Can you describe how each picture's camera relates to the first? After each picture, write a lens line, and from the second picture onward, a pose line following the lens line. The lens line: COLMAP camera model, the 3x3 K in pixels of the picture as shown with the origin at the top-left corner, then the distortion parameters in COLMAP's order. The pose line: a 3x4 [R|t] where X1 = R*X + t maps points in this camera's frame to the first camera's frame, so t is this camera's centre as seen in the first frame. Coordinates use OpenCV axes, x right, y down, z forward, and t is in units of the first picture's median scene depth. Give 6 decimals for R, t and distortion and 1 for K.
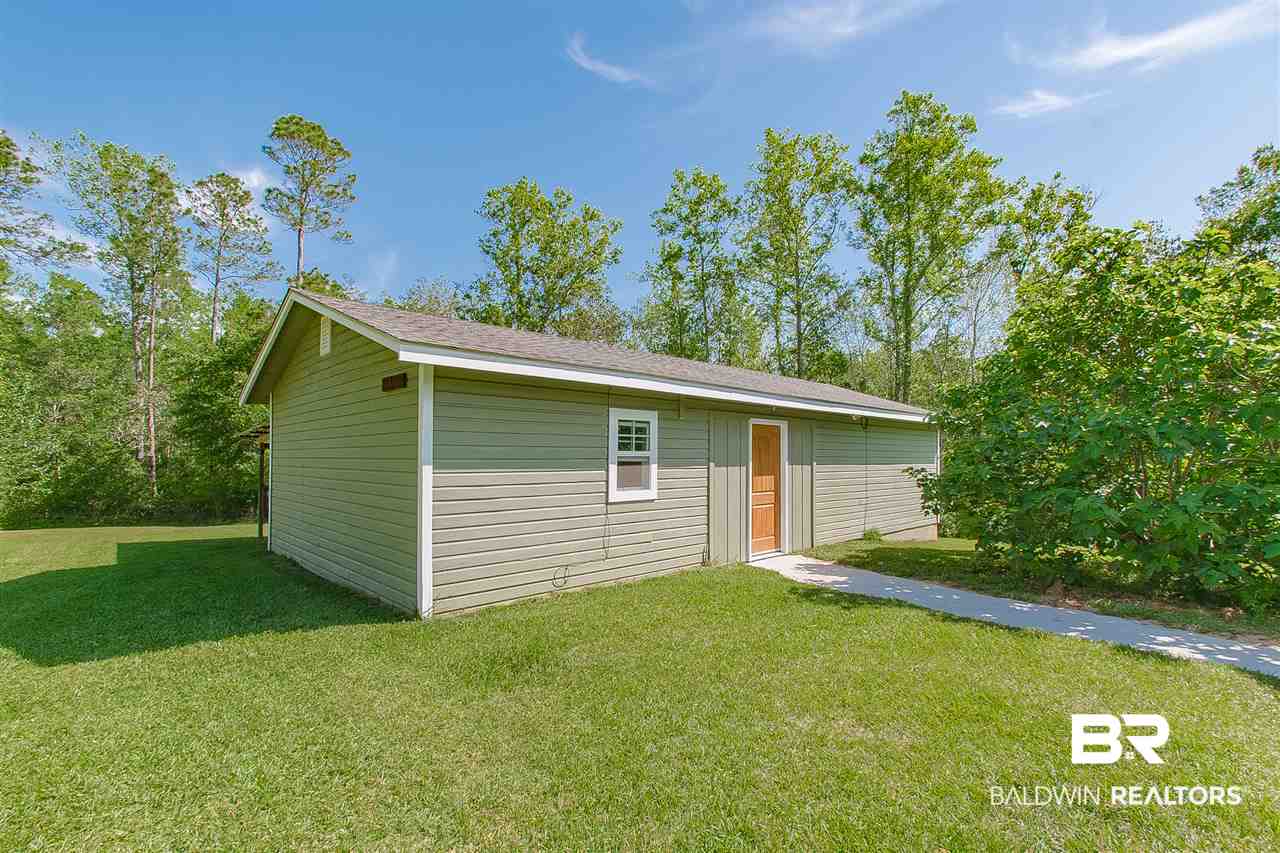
lens RADIAL K [[575.2, 0, 637.9], [0, 575.2, 447.1], [0, 0, 1]] dist [0.000818, -0.000687]
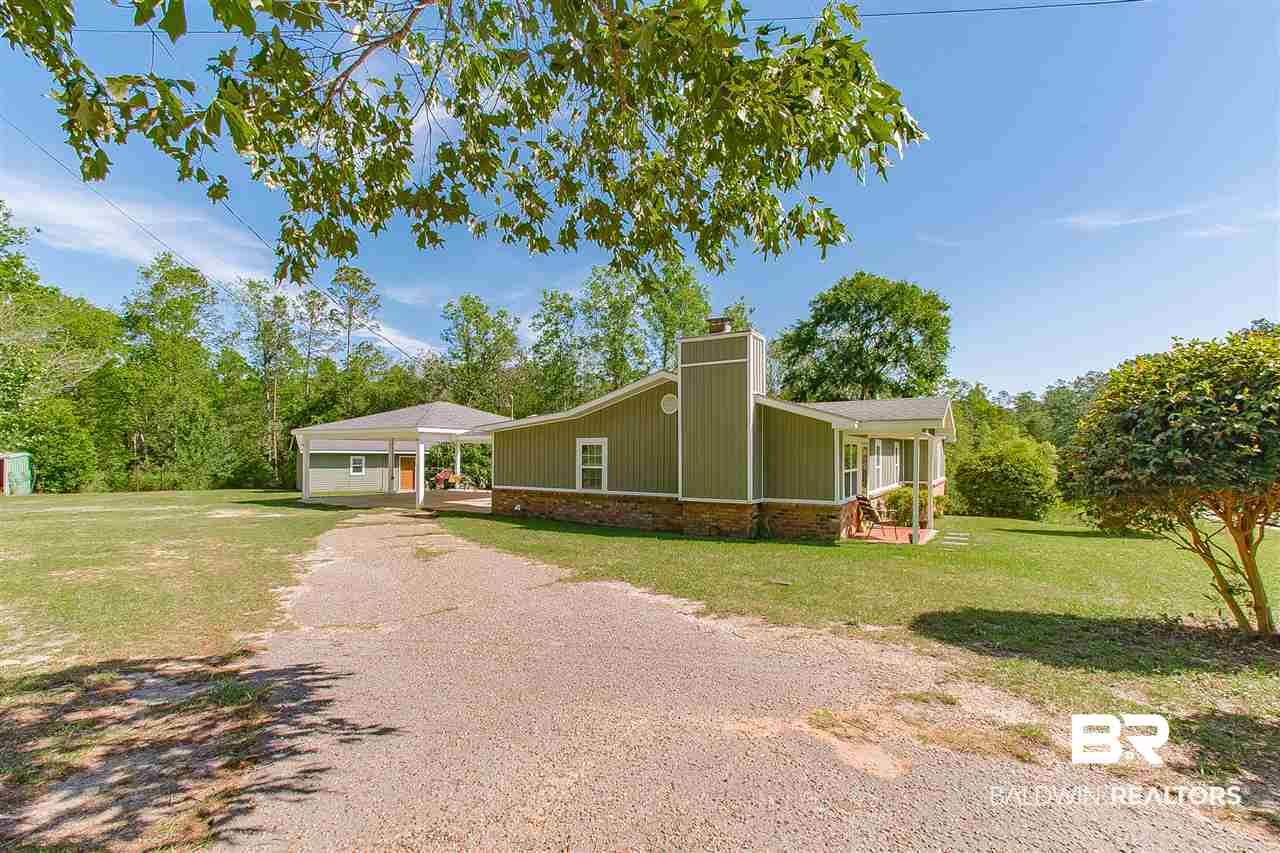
lens RADIAL K [[575.2, 0, 637.9], [0, 575.2, 447.1], [0, 0, 1]] dist [0.000818, -0.000687]
pose [[0.988536, -0.003810, -0.150937, 2.905909], [0.006528, 0.999825, 0.017516, -0.200983], [0.150844, -0.018300, 0.988388, -3.243146]]
